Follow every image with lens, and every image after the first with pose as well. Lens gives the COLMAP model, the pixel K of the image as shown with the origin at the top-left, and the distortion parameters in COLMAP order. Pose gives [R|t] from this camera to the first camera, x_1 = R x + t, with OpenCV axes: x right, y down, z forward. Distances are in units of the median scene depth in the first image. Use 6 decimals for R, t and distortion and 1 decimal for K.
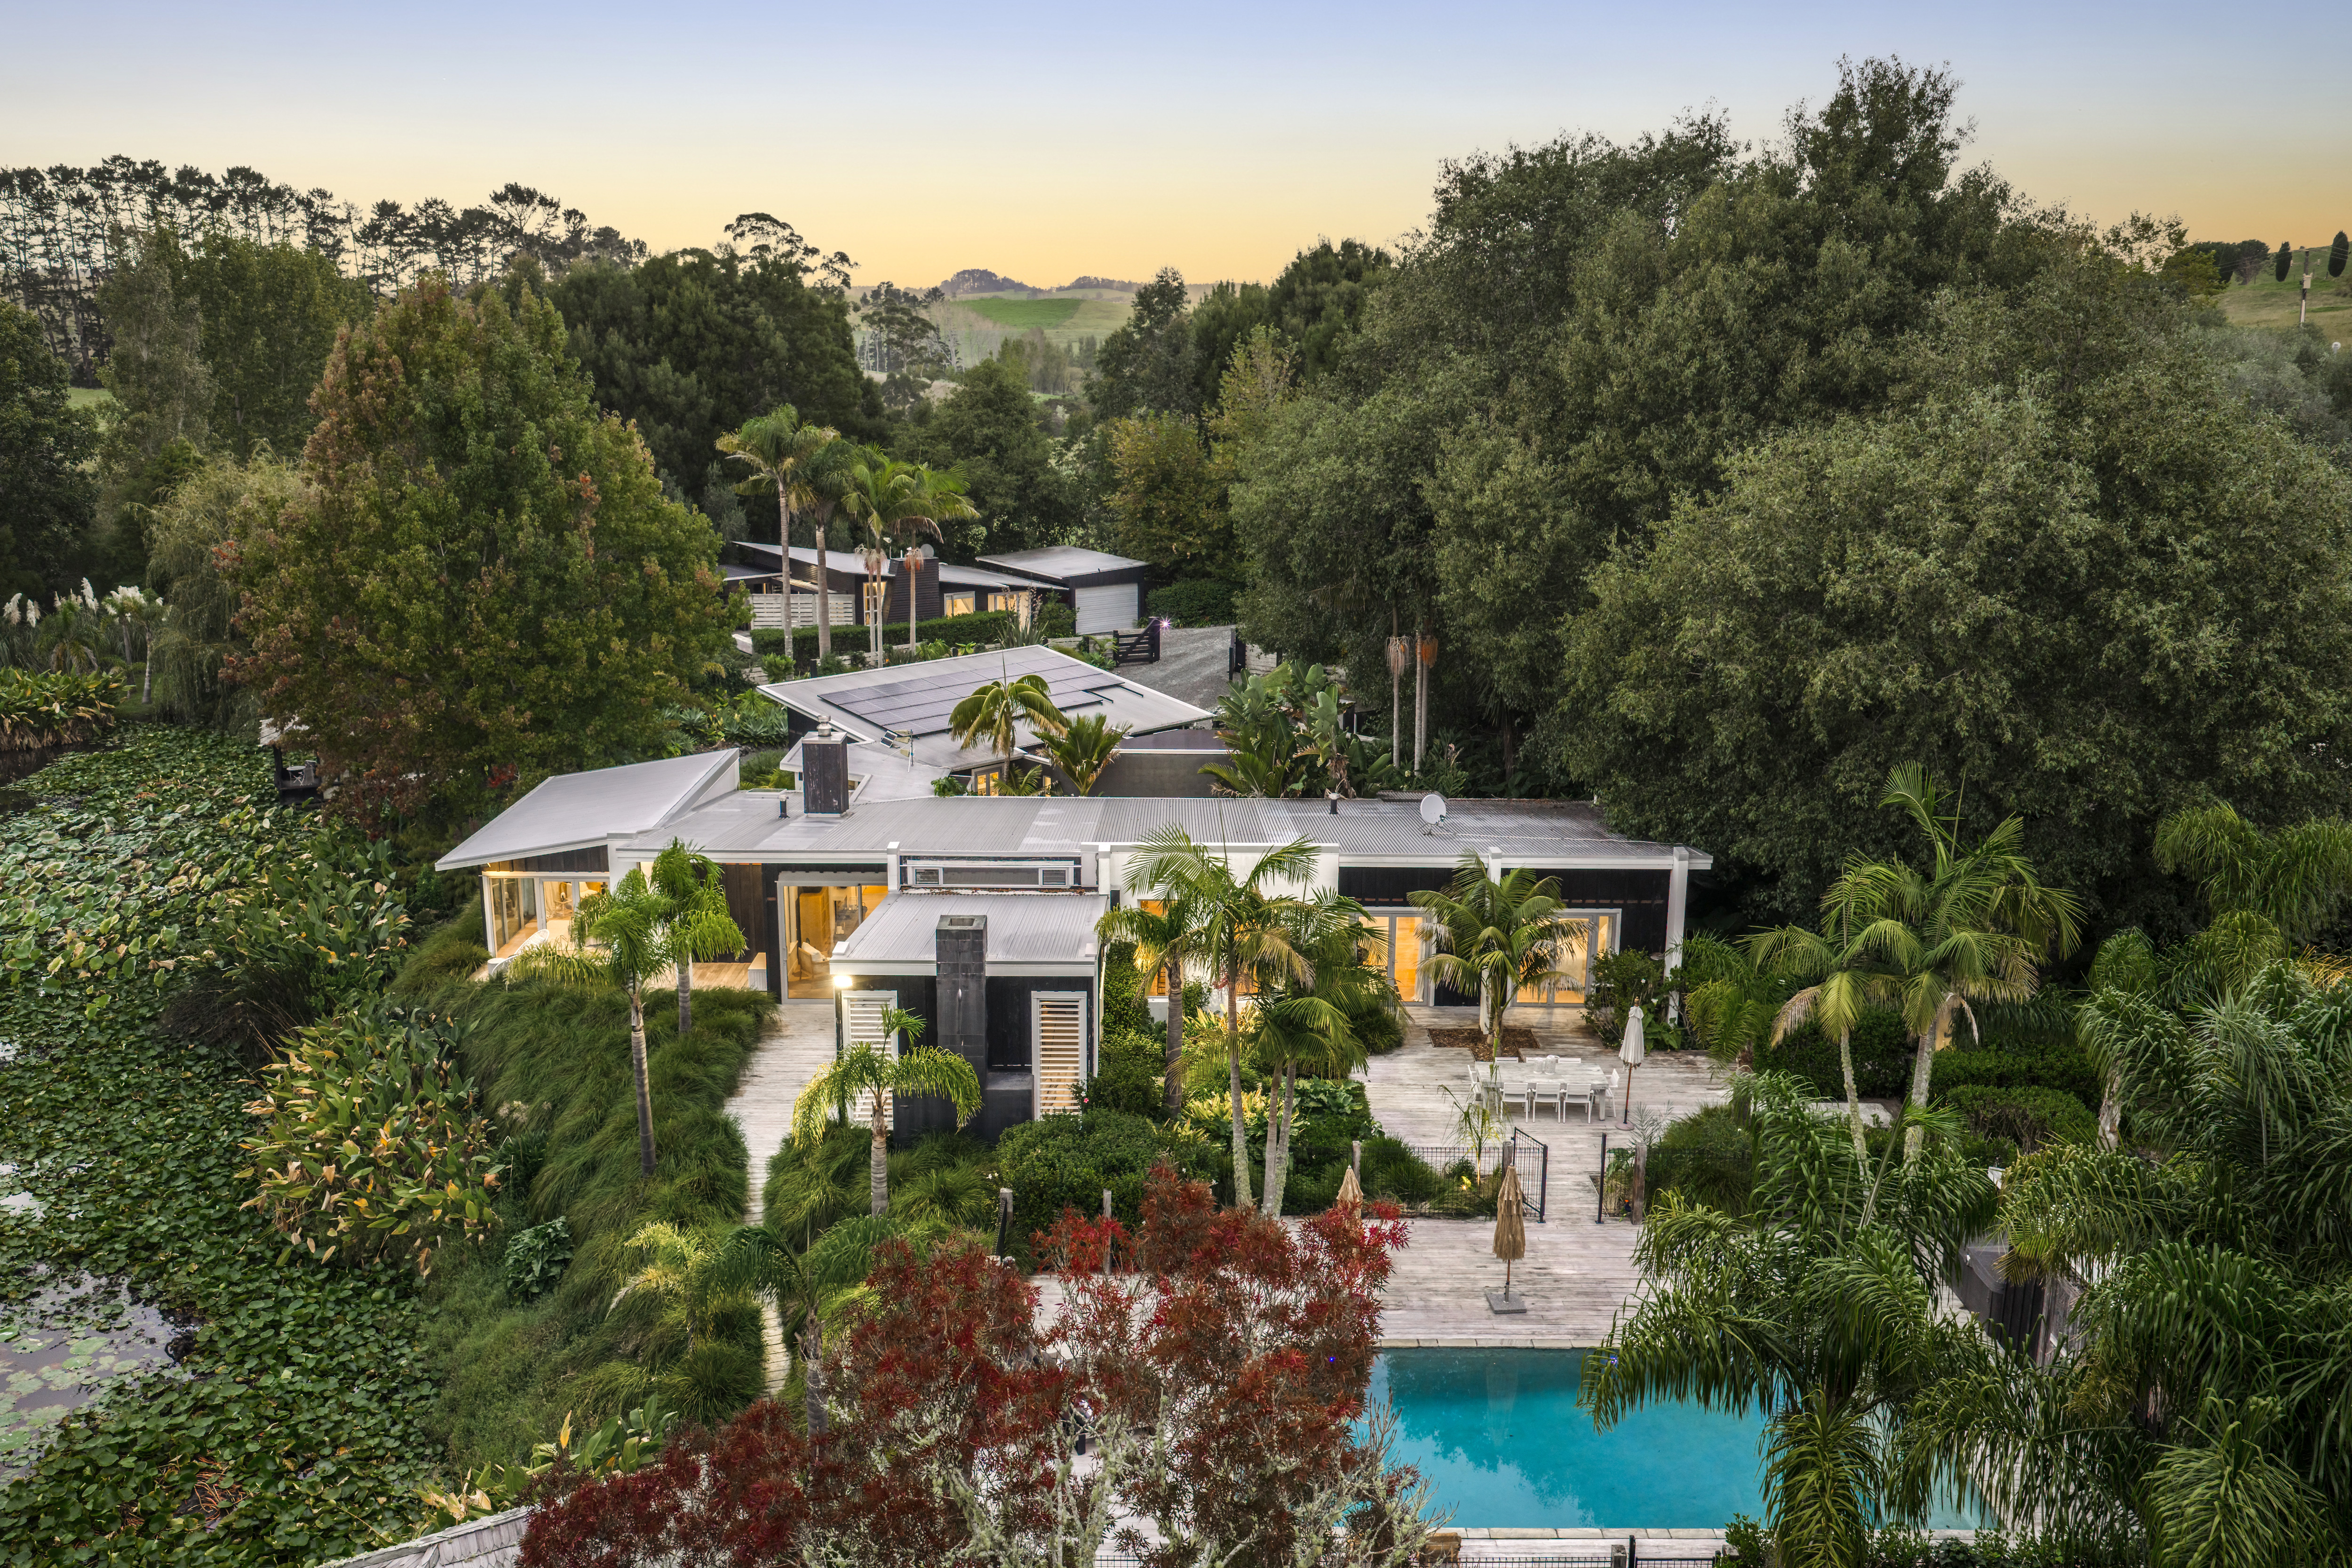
lens RADIAL K [[1944.8, 0, 1176.0], [0, 1944.8, 784.0], [0, 0, 1]] dist [0.007564, -0.005735]
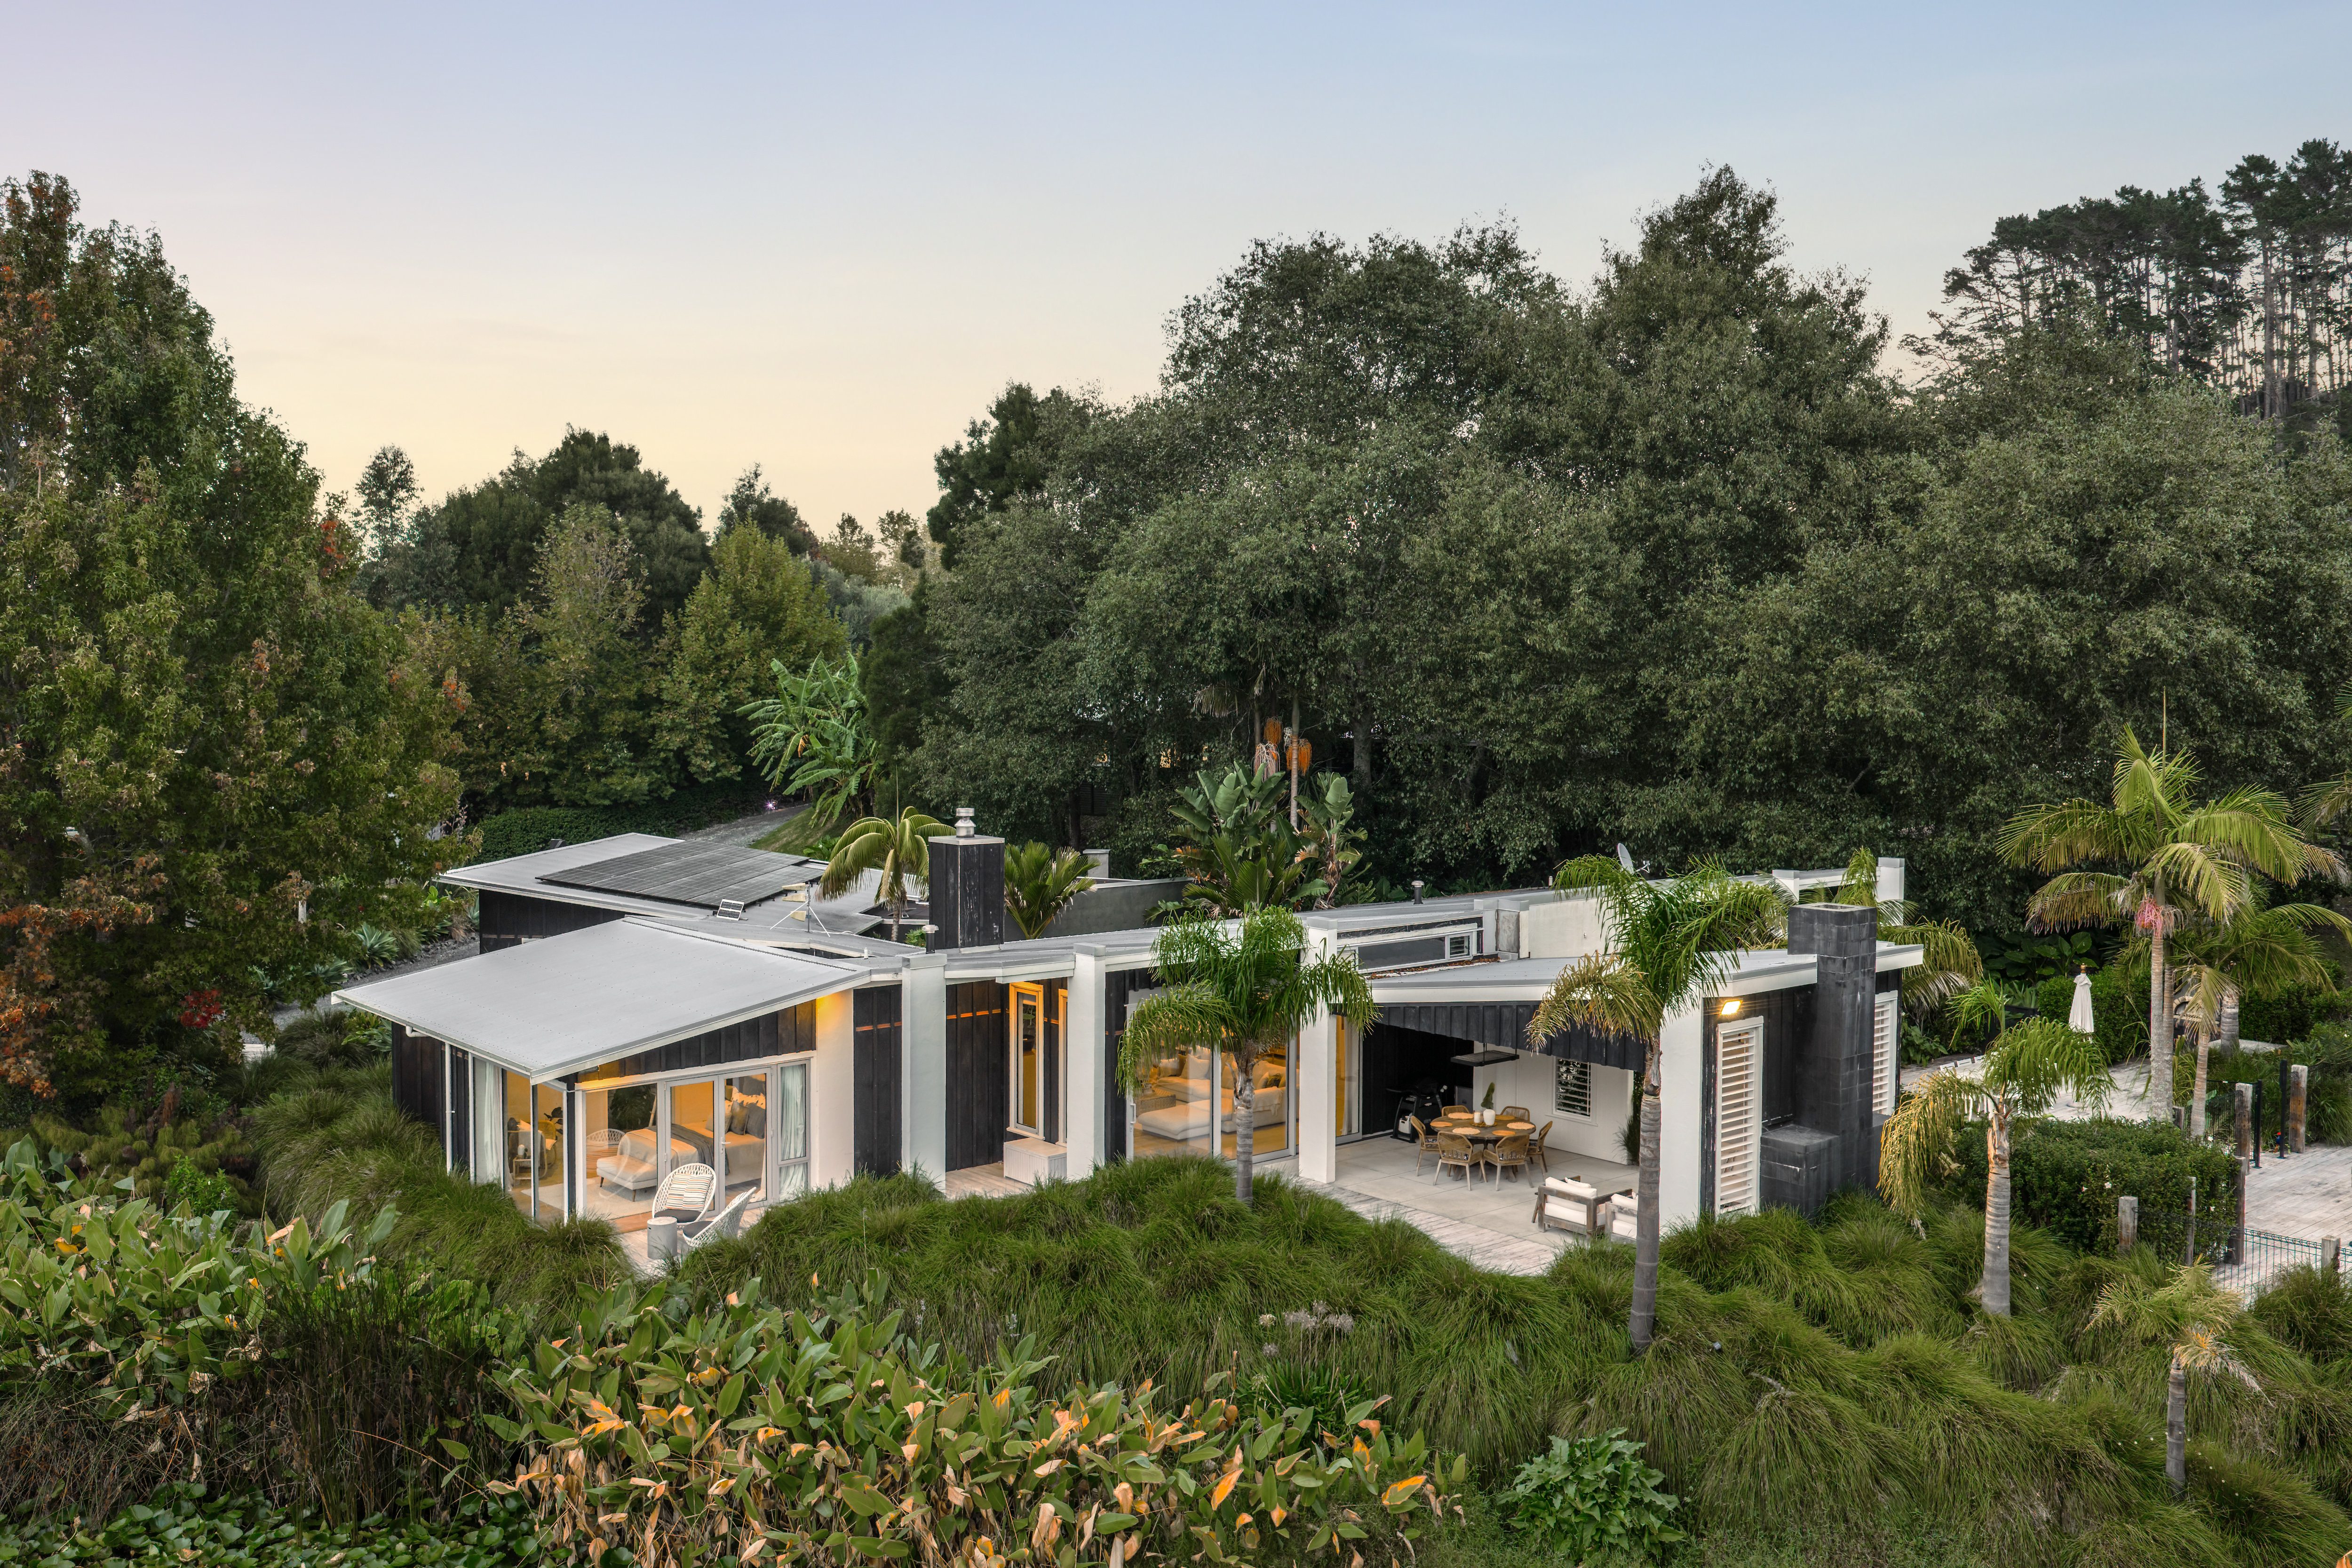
lens RADIAL K [[1946.7, 0, 1176.0], [0, 1946.7, 784.0], [0, 0, 1]] dist [0.007655, -0.010863]
pose [[0.764081, -0.038101, 0.643994, -0.559602], [0.156449, 0.979399, -0.127678, 0.056808], [-0.625862, 0.198309, 0.754301, 0.401891]]
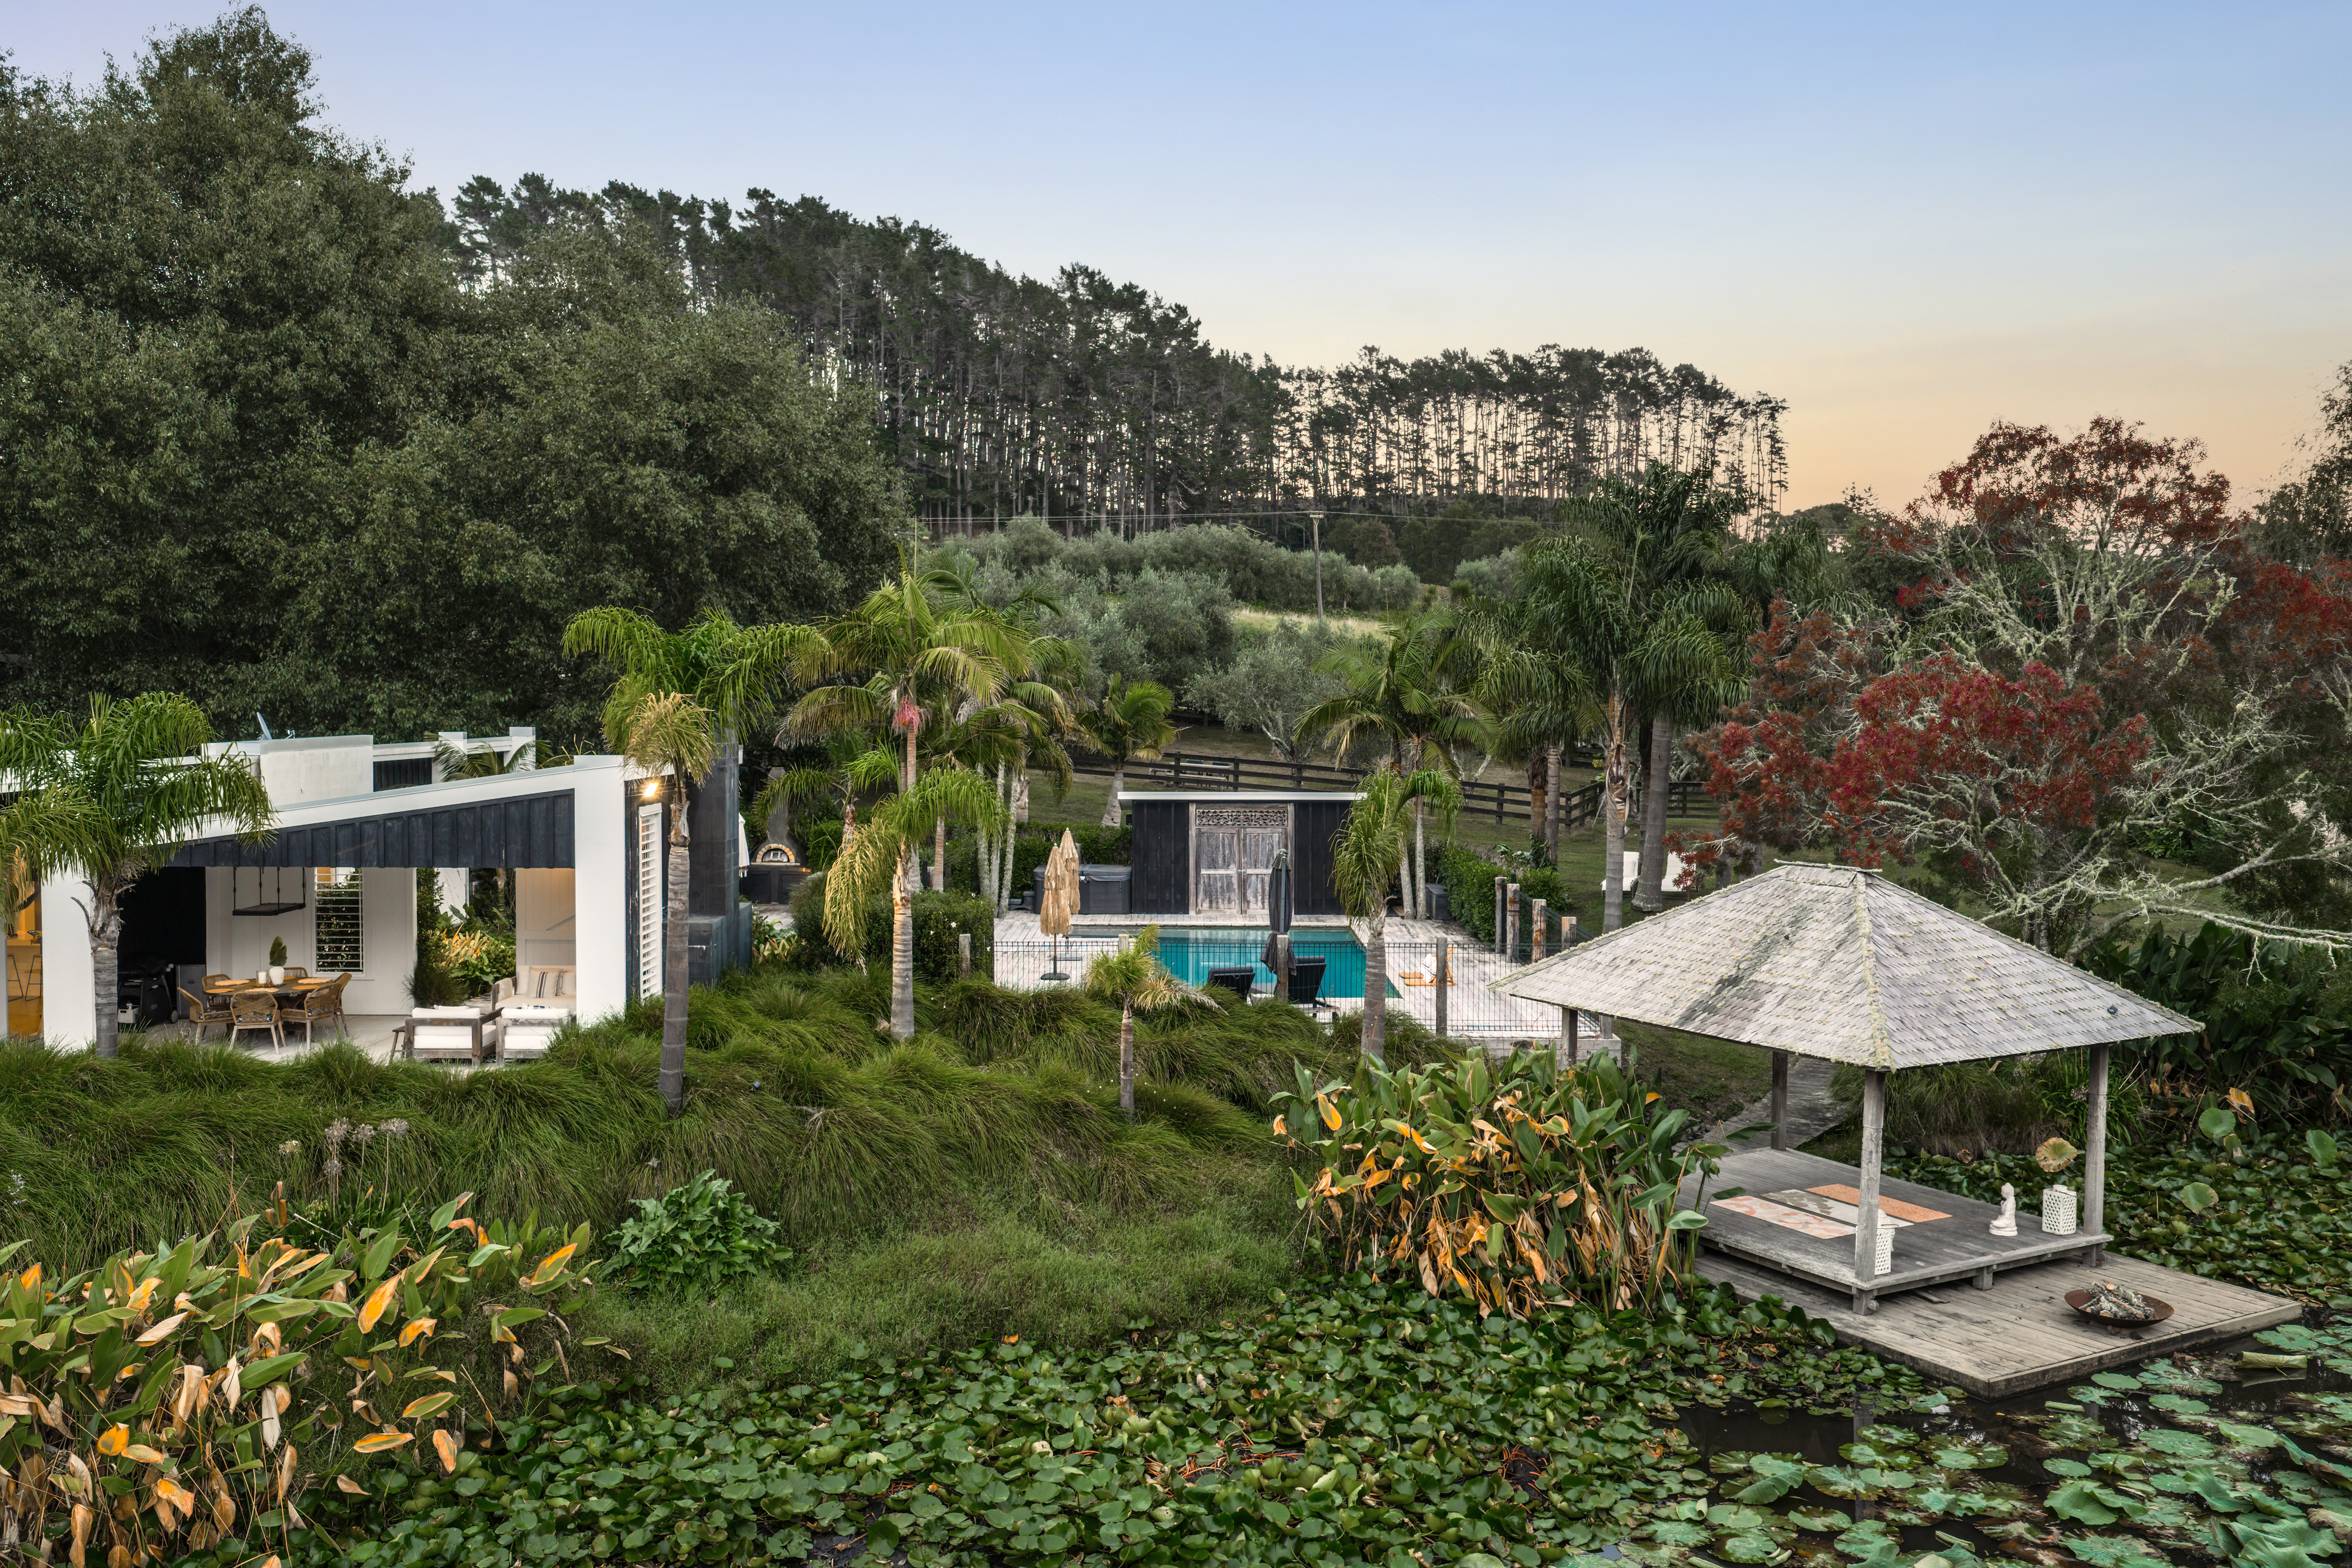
lens RADIAL K [[1944.8, 0, 1176.0], [0, 1944.8, 784.0], [0, 0, 1]] dist [0.007564, -0.005735]
pose [[0.005585, -0.053873, 0.998532, -0.630631], [0.232274, 0.971307, 0.051105, 0.076140], [-0.972634, 0.231648, 0.017938, 0.563637]]
